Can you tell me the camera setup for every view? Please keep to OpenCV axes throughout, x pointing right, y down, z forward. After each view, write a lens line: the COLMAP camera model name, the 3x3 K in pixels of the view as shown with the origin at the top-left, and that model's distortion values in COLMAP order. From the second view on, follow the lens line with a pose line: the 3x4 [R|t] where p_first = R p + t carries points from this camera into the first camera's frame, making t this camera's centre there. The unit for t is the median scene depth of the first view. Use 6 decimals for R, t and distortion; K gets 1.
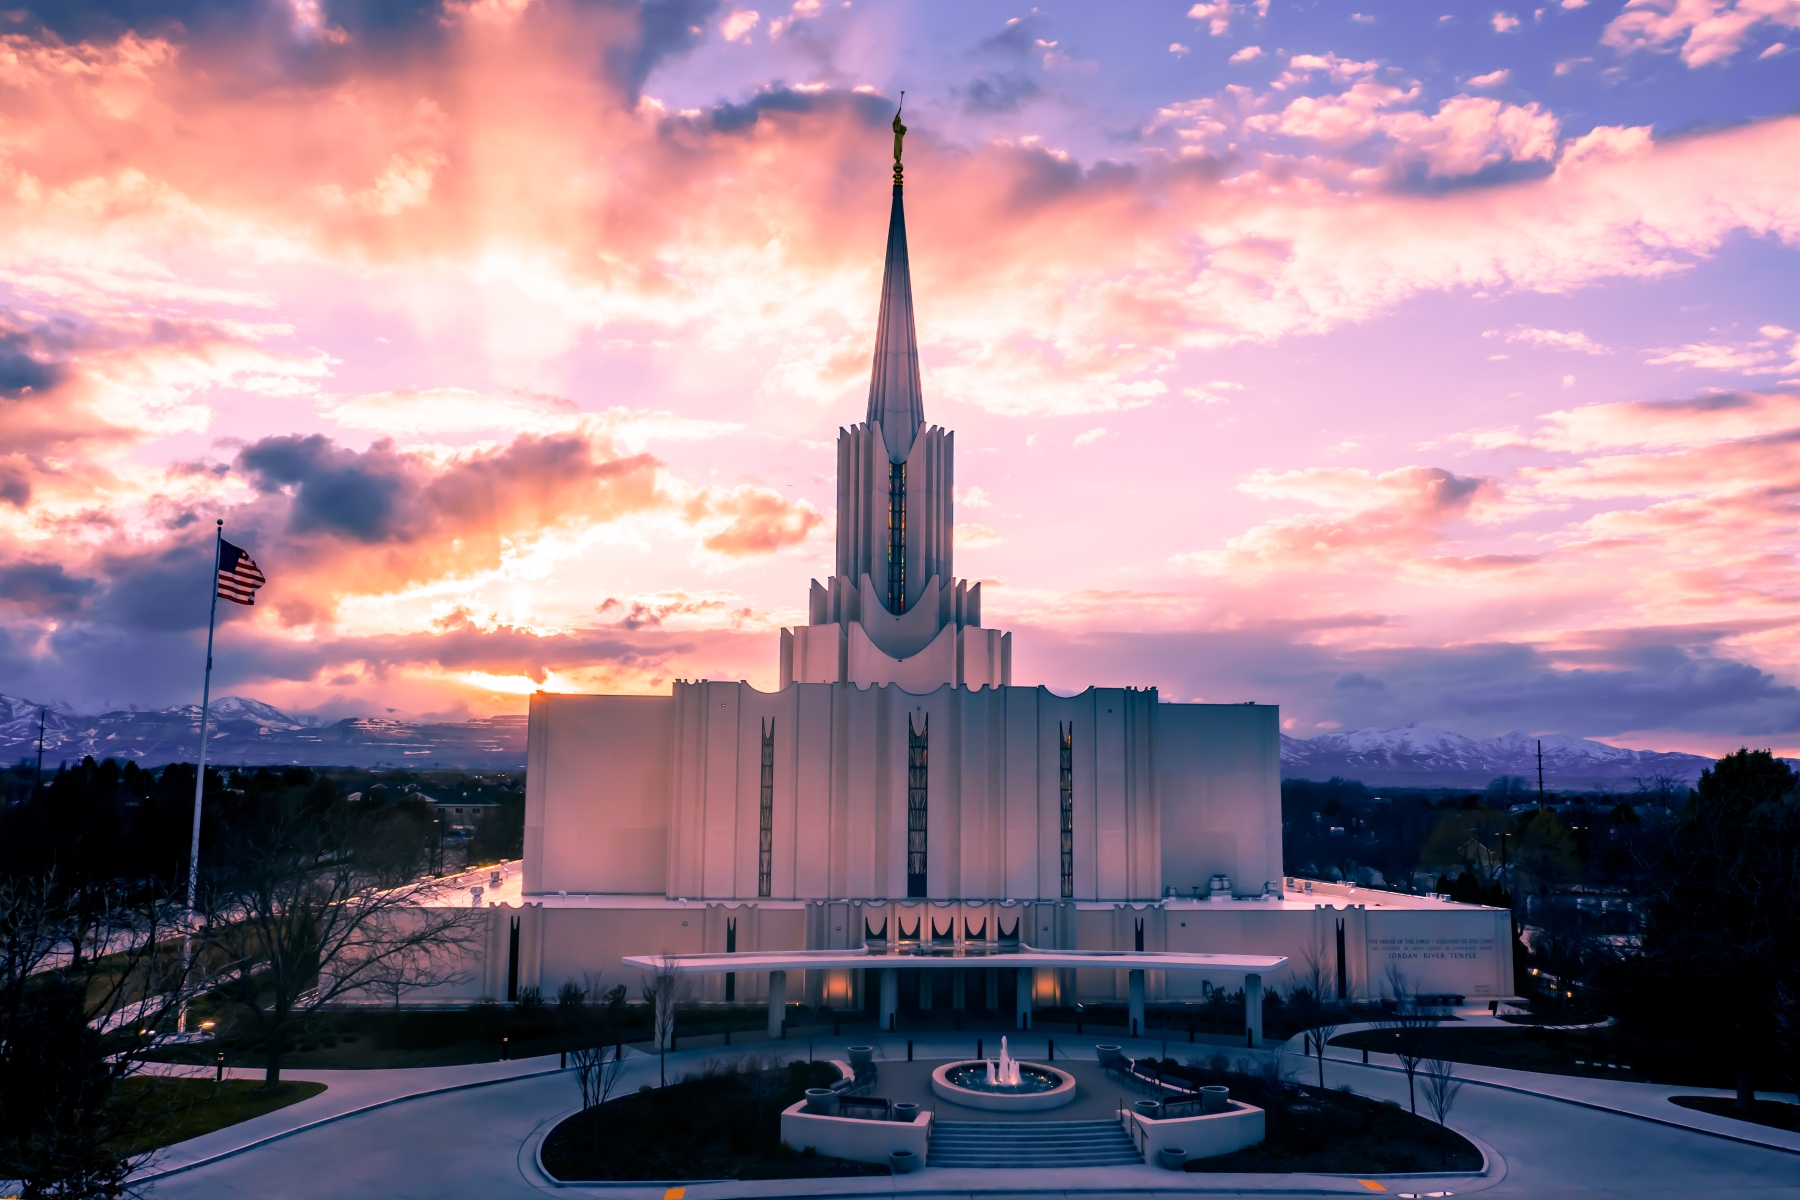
lens RADIAL K [[1531.6, 0, 893.7], [0, 1531.6, 597.4], [0, 0, 1]] dist [0.006692, -0.000175]
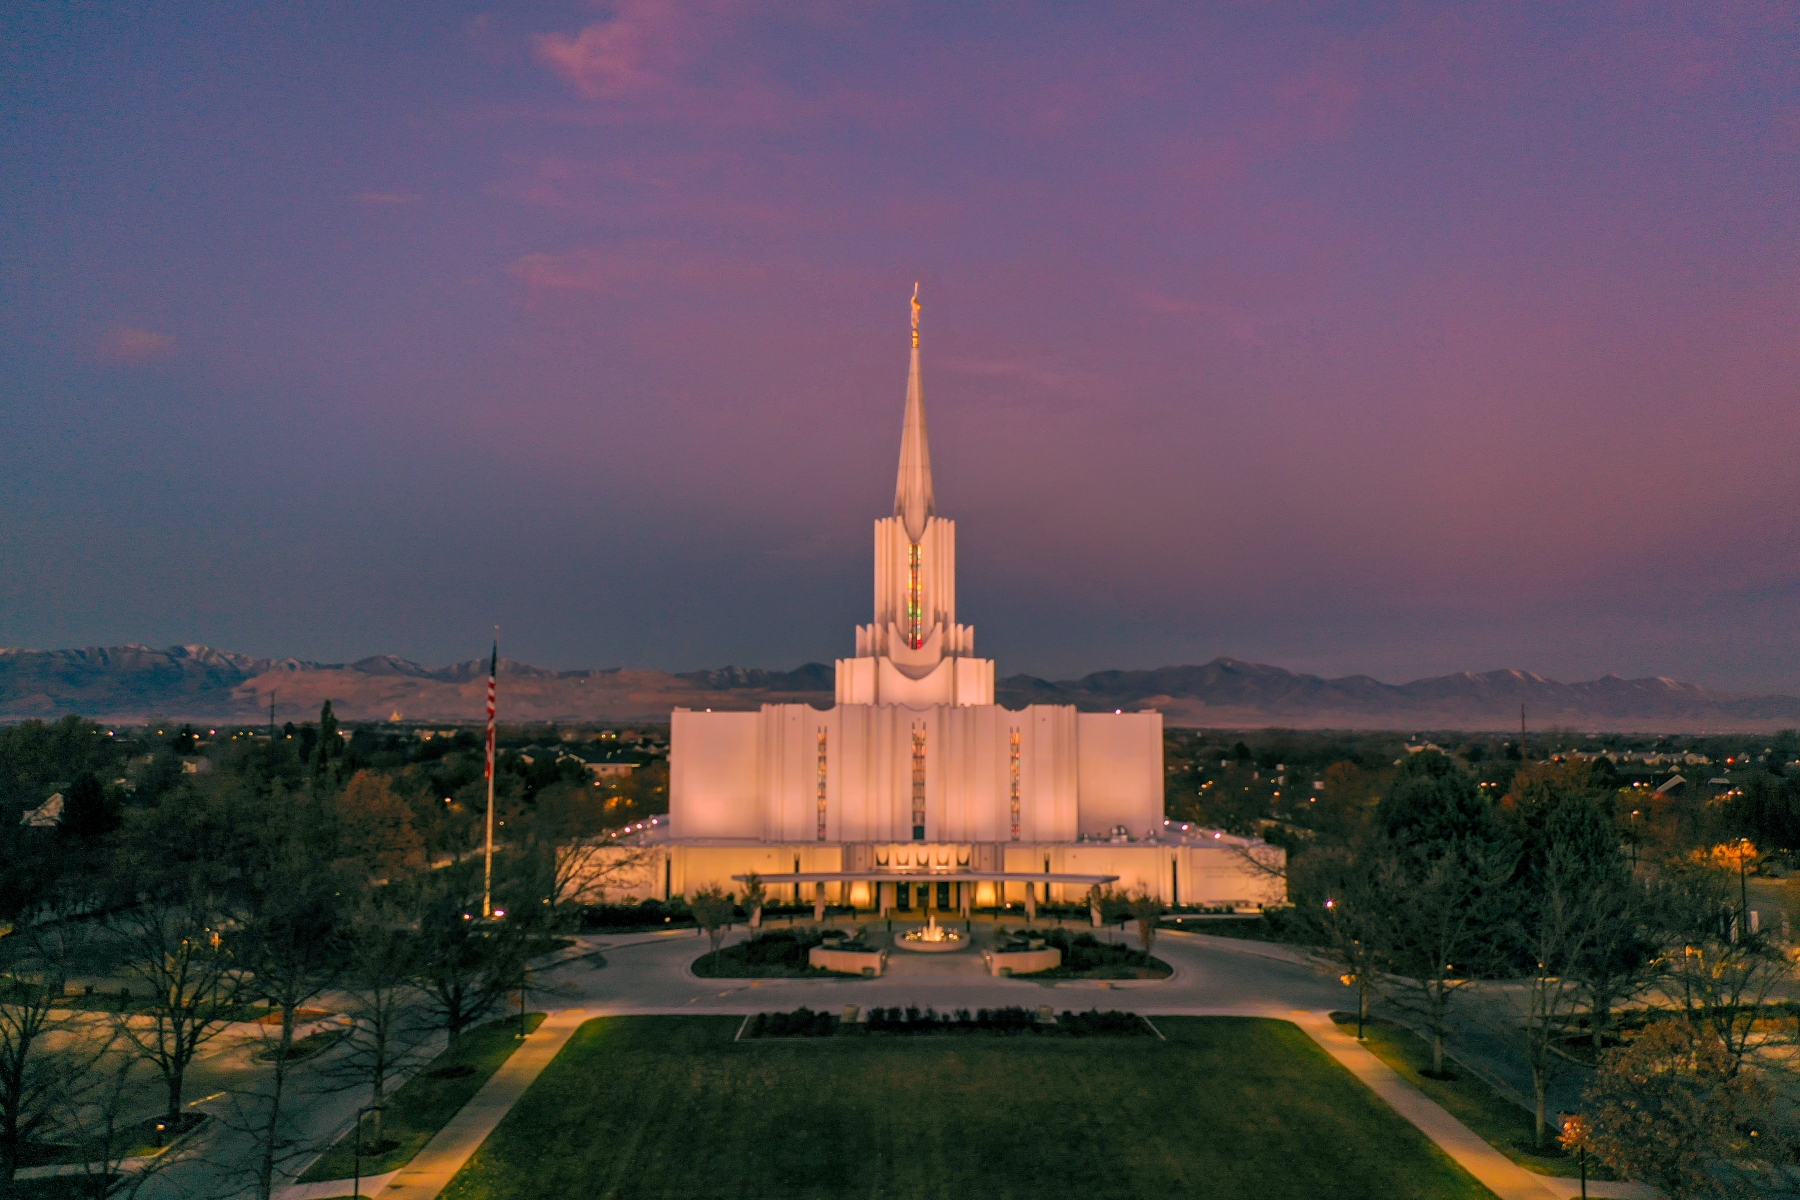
lens RADIAL K [[1494.9, 0, 901.4], [0, 1494.9, 589.5], [0, 0, 1]] dist [-0.000425, -0.004642]
pose [[0.997858, -0.012508, -0.064203, 0.098097], [0.014277, 0.999529, 0.027163, -0.100762], [0.063833, -0.028021, 0.997567, -0.510061]]
